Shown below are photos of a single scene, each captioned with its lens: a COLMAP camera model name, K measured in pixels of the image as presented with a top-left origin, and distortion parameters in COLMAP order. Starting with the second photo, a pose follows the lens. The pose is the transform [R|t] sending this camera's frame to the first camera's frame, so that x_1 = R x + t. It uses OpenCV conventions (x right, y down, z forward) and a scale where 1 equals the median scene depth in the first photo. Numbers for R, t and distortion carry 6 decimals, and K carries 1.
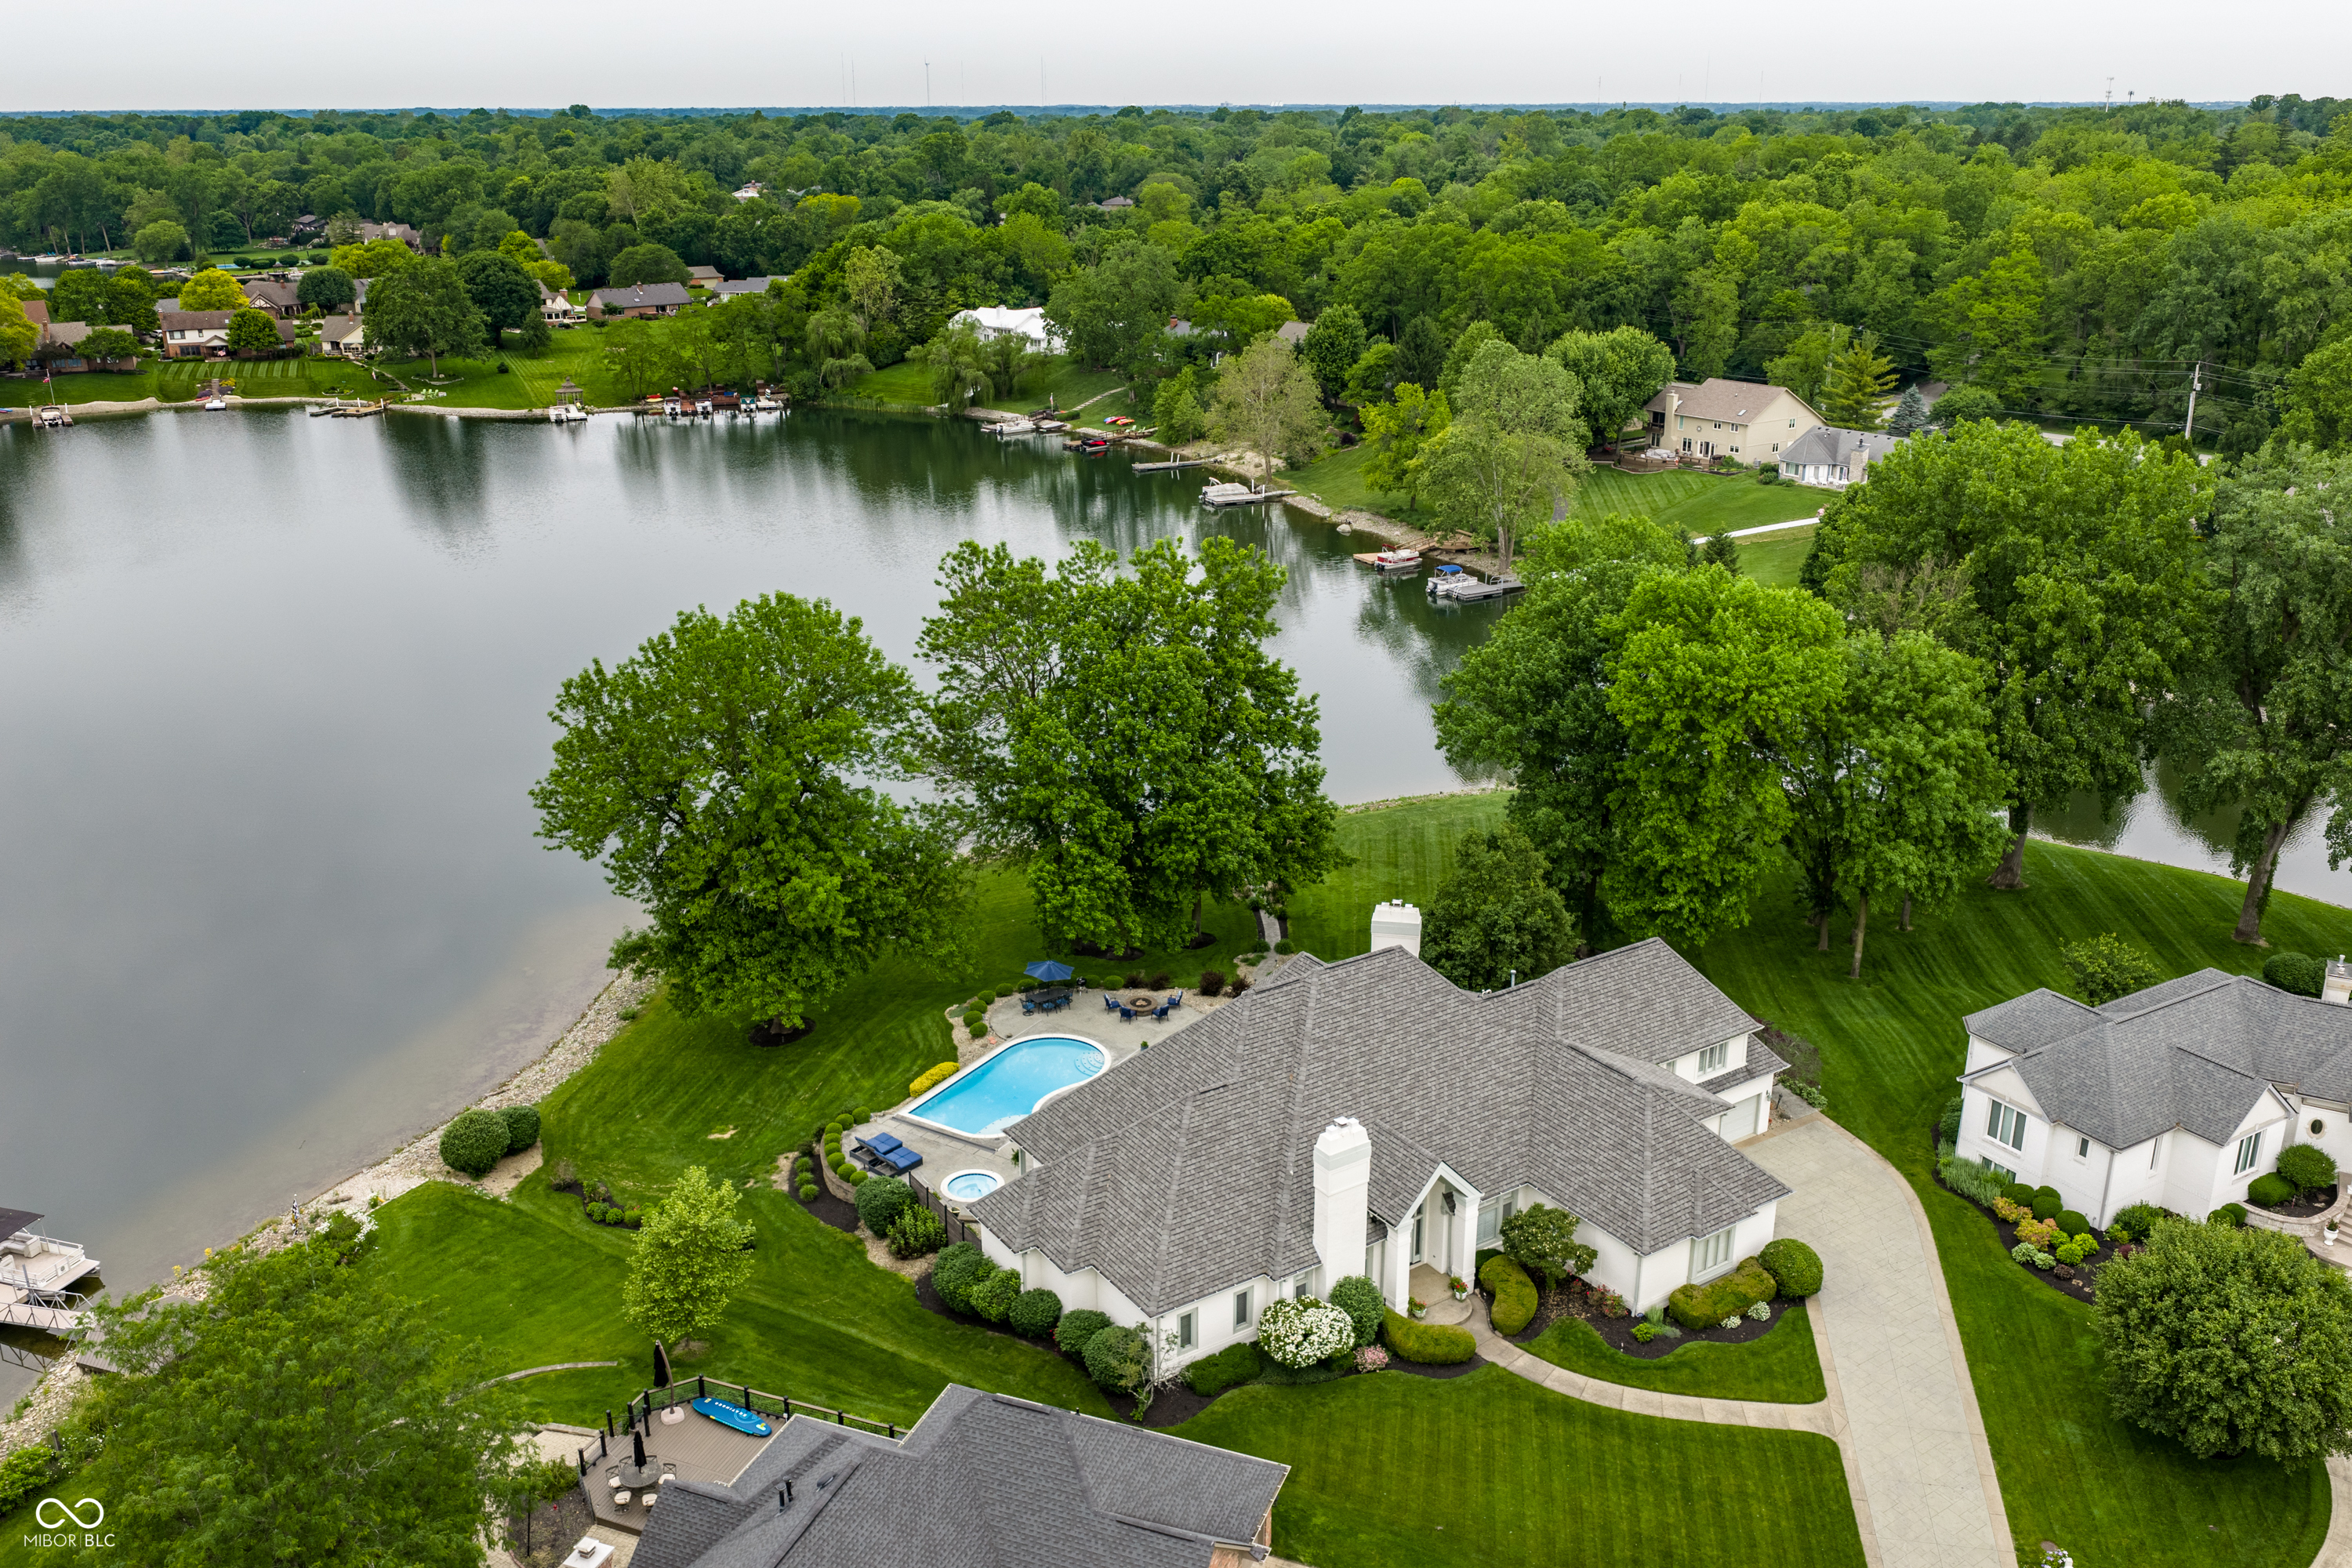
lens RADIAL K [[1949.5, 0, 1179.0], [0, 1949.5, 793.5], [0, 0, 1]] dist [0.018788, -0.040979]
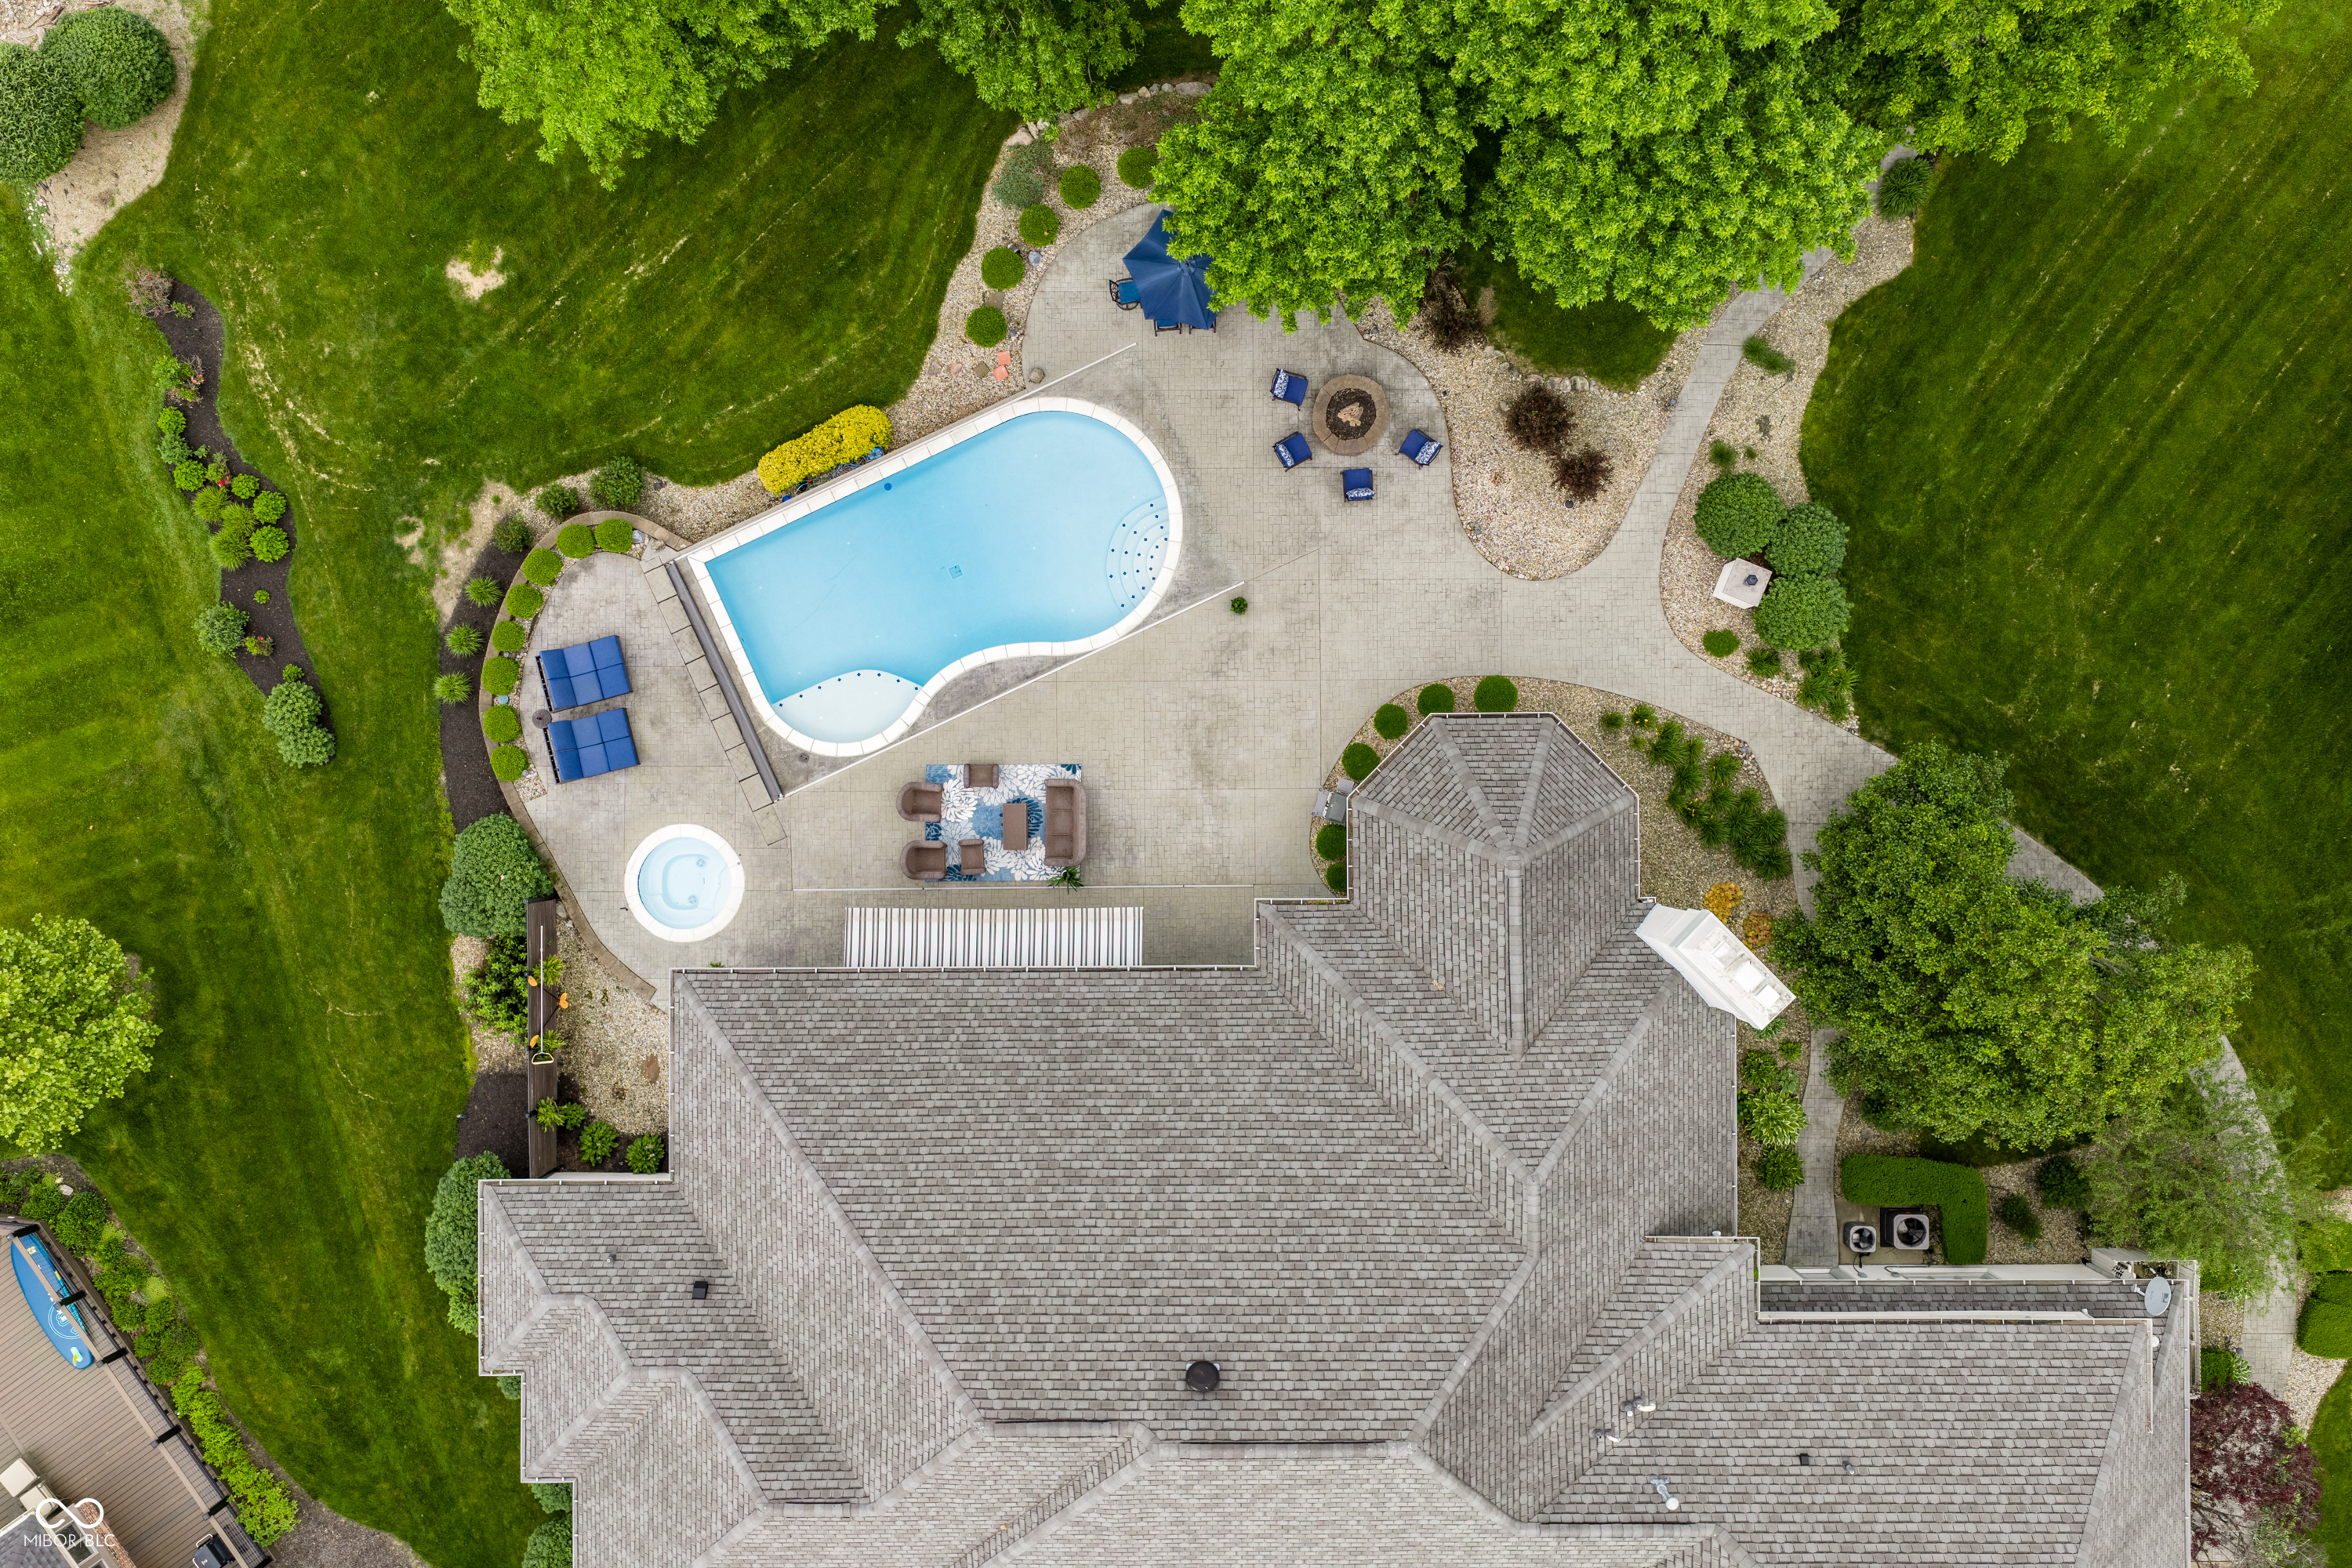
lens RADIAL K [[1949.5, 0, 1174.8], [0, 1949.5, 780.4], [0, 0, 1]] dist [0.018788, -0.040979]
pose [[0.835458, 0.549461, -0.010142, -0.000876], [-0.172196, 0.279260, 0.944649, -0.088527], [0.521880, -0.787468, 0.327925, 0.241533]]
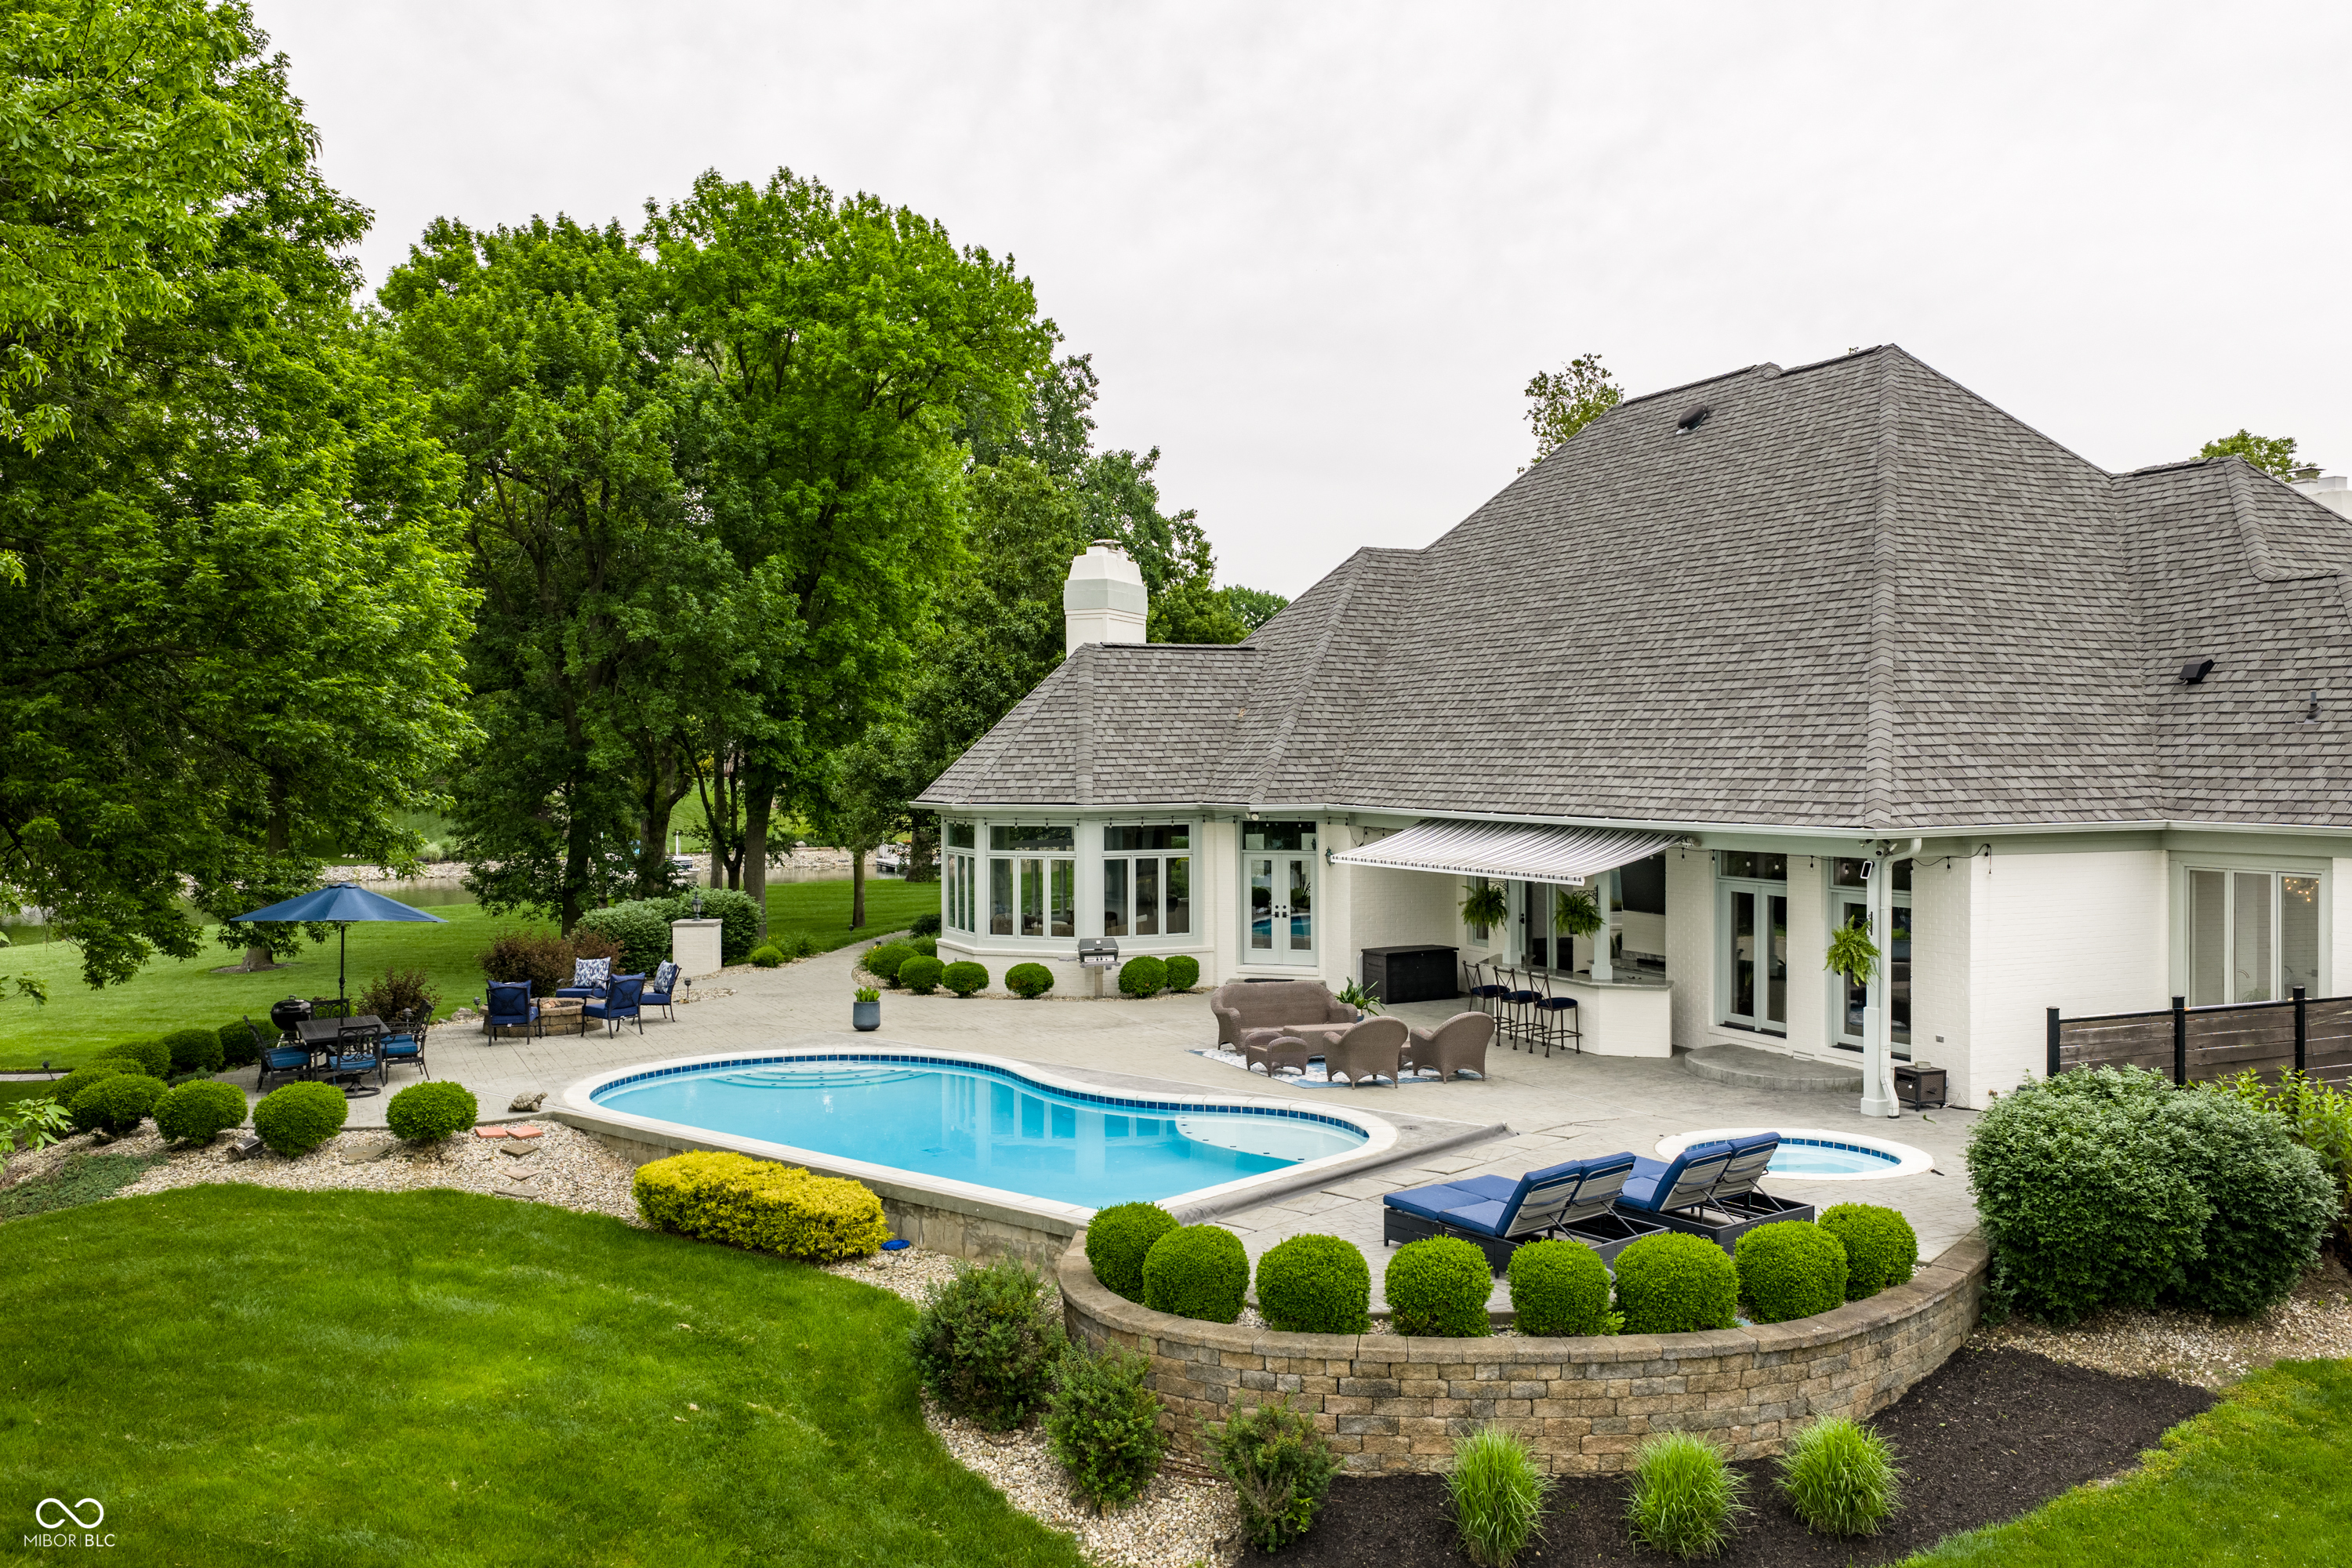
lens RADIAL K [[1949.5, 0, 1176.1], [0, 1949.5, 776.4], [0, 0, 1]] dist [0.018788, -0.040979]
pose [[0.164213, -0.011648, 0.986356, -0.093574], [0.332460, 0.942080, -0.044225, 0.037601], [-0.928711, 0.335186, 0.158574, 0.267798]]
